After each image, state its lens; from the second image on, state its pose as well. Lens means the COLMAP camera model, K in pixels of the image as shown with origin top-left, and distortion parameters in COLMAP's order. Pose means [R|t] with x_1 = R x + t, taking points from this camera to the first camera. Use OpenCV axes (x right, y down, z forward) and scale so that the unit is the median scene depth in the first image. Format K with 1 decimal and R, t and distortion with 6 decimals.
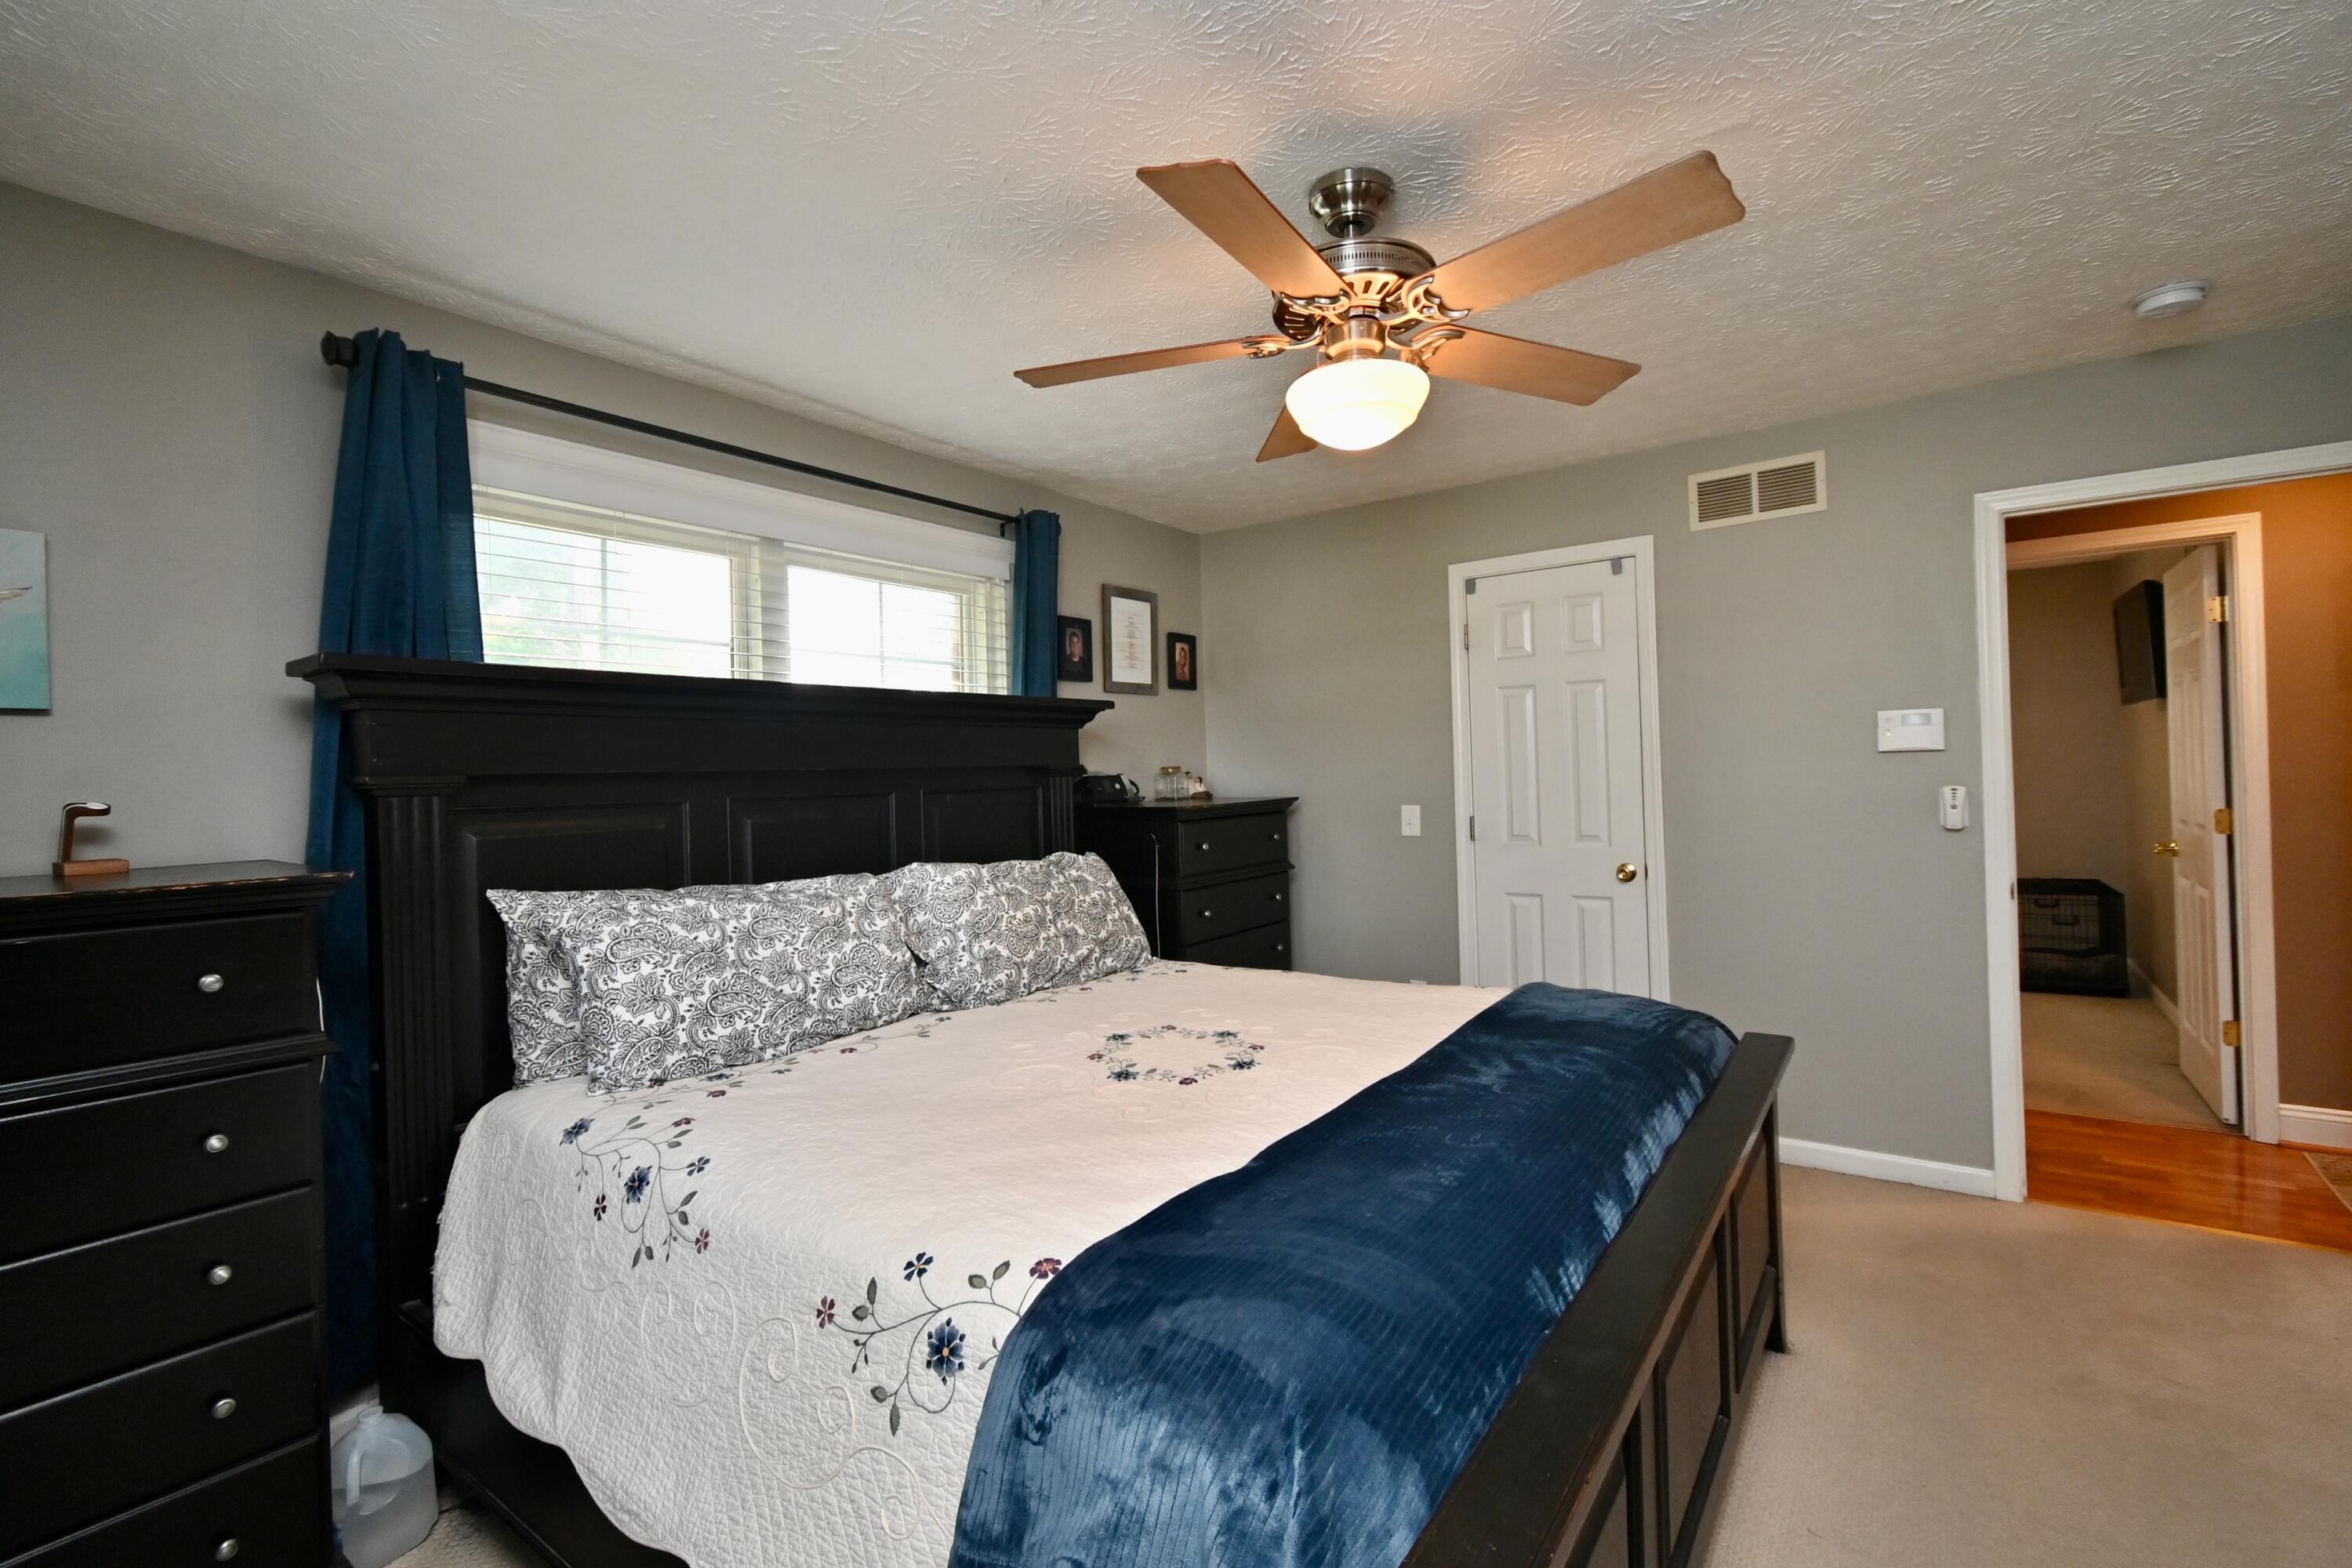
lens RADIAL K [[1036.4, 0, 1170.2], [0, 1036.4, 773.0], [0, 0, 1]] dist [0.004454, 0.000753]
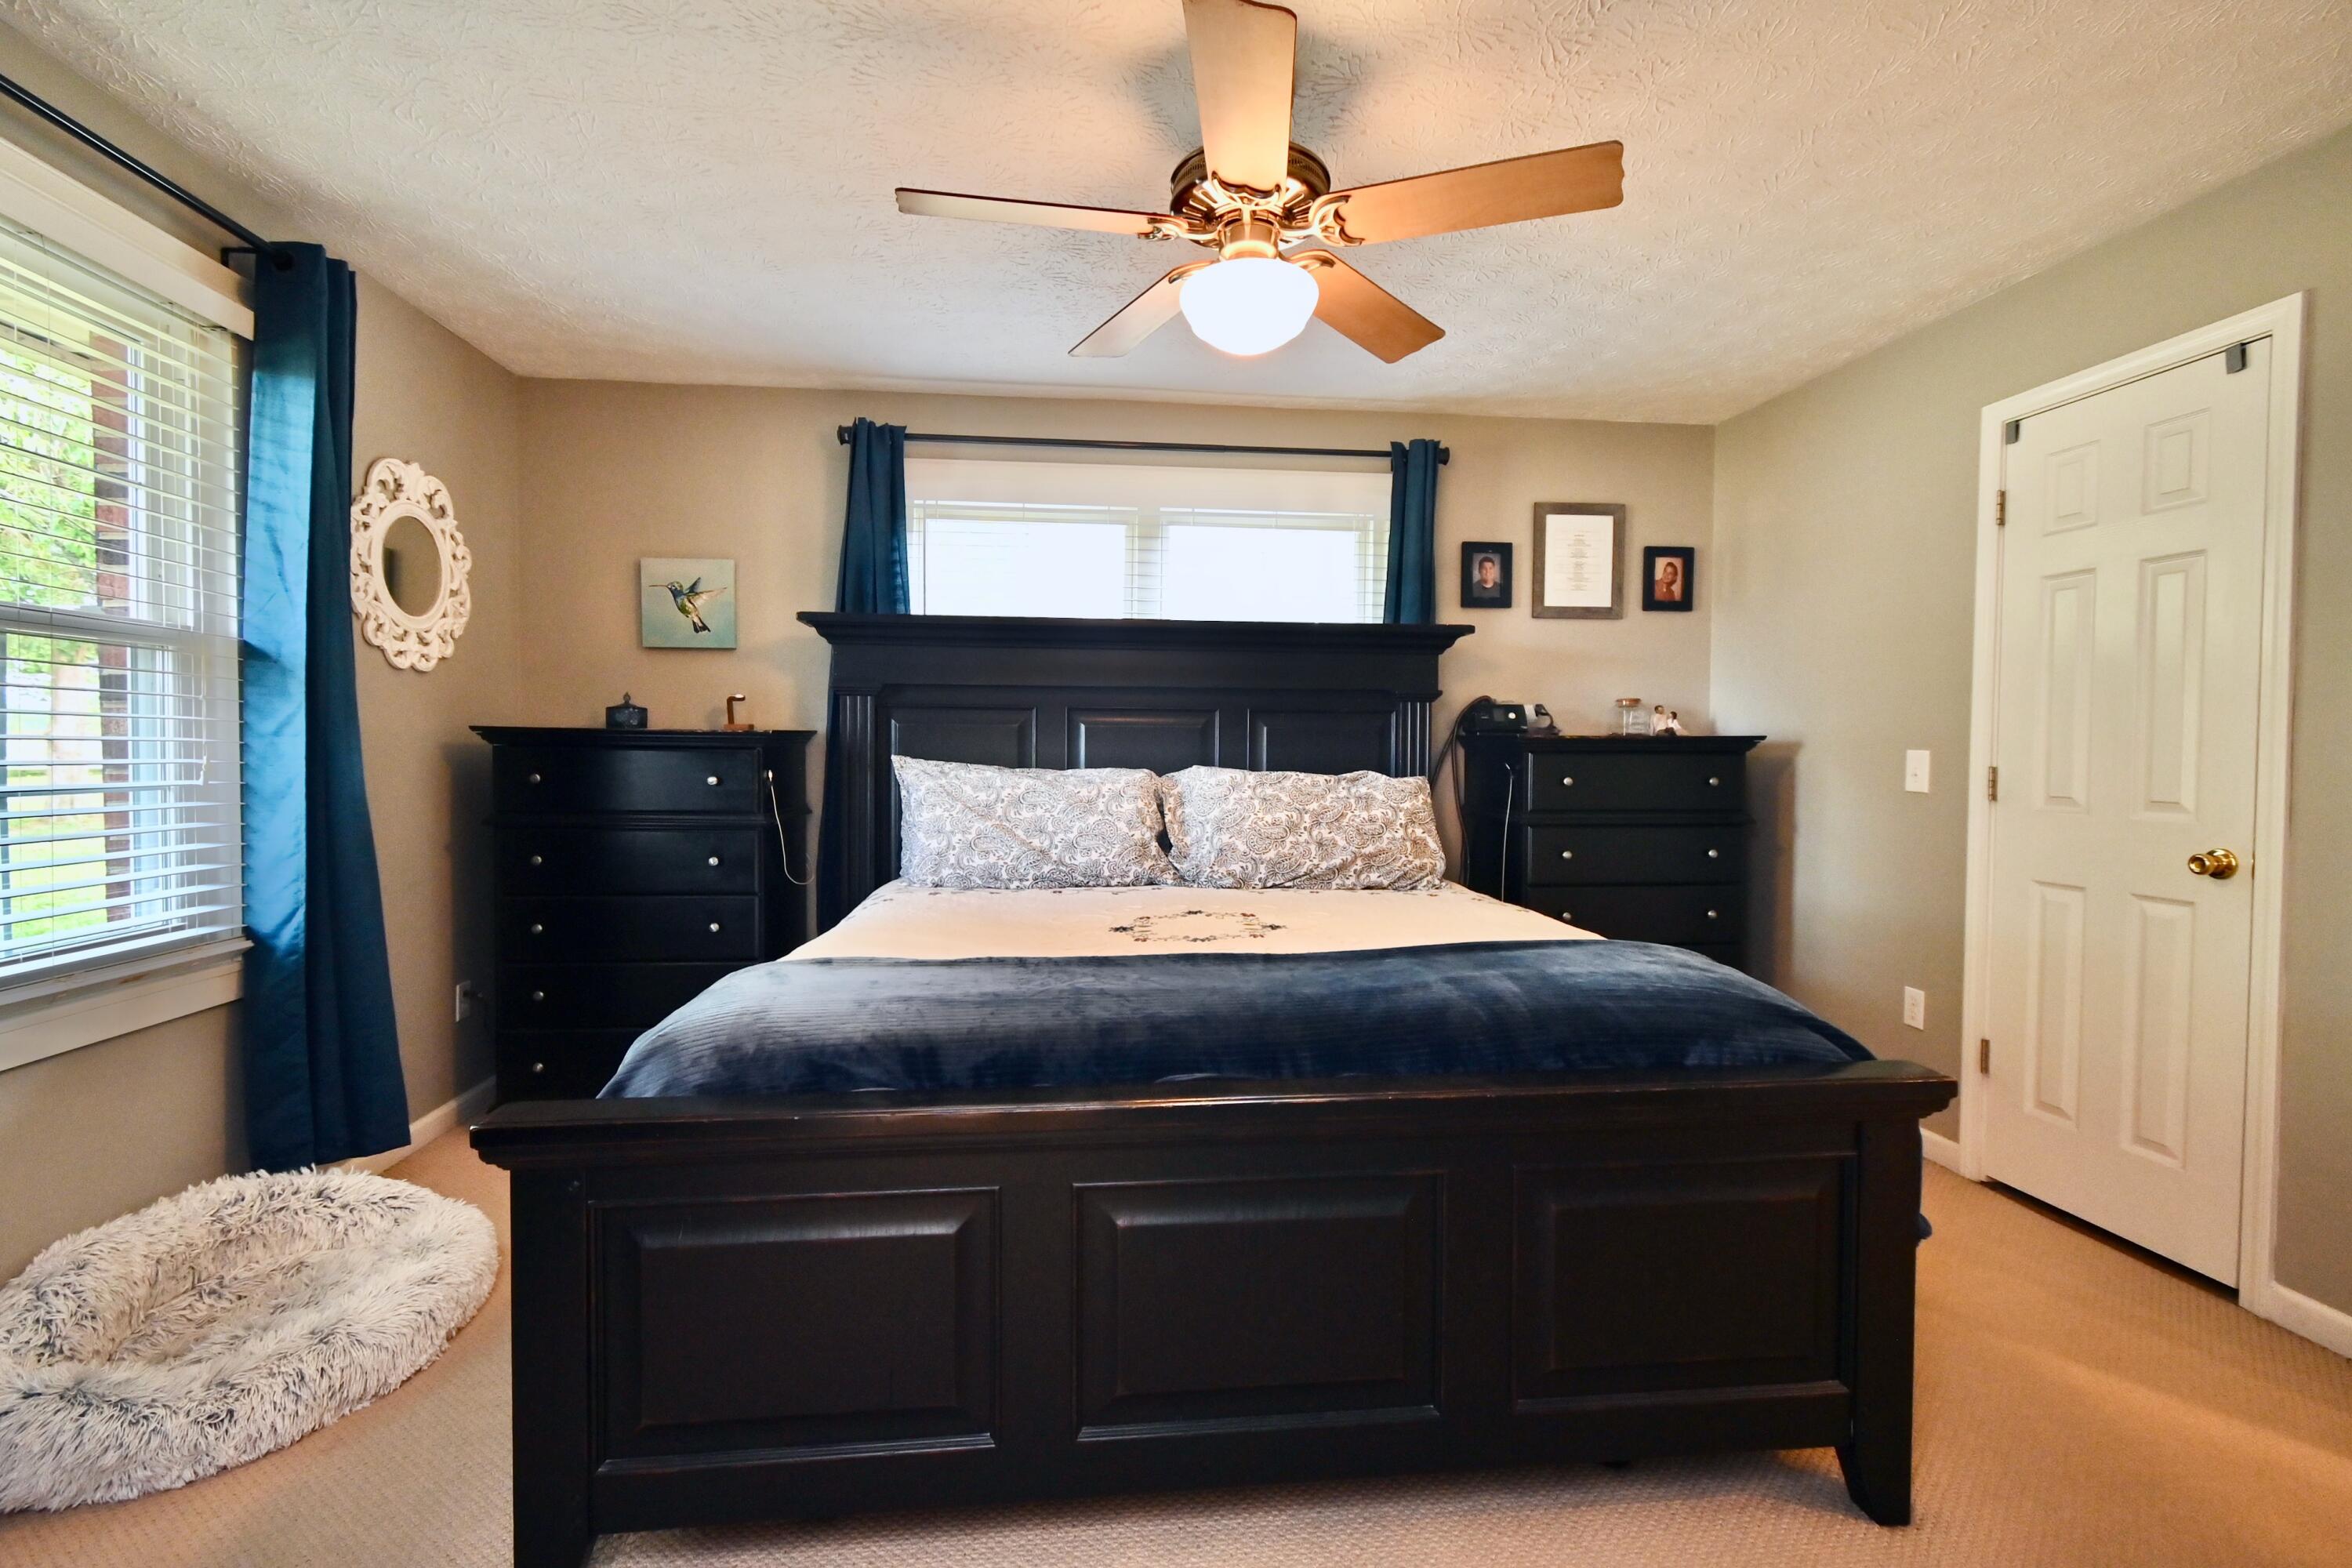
lens RADIAL K [[1036.4, 0, 1170.2], [0, 1036.4, 773.0], [0, 0, 1]] dist [0.004454, 0.000753]
pose [[0.676575, 0.054966, -0.734319, 0.559230], [-0.026188, 0.998375, 0.050603, 0.032152], [0.735908, -0.015006, 0.676916, 0.153065]]
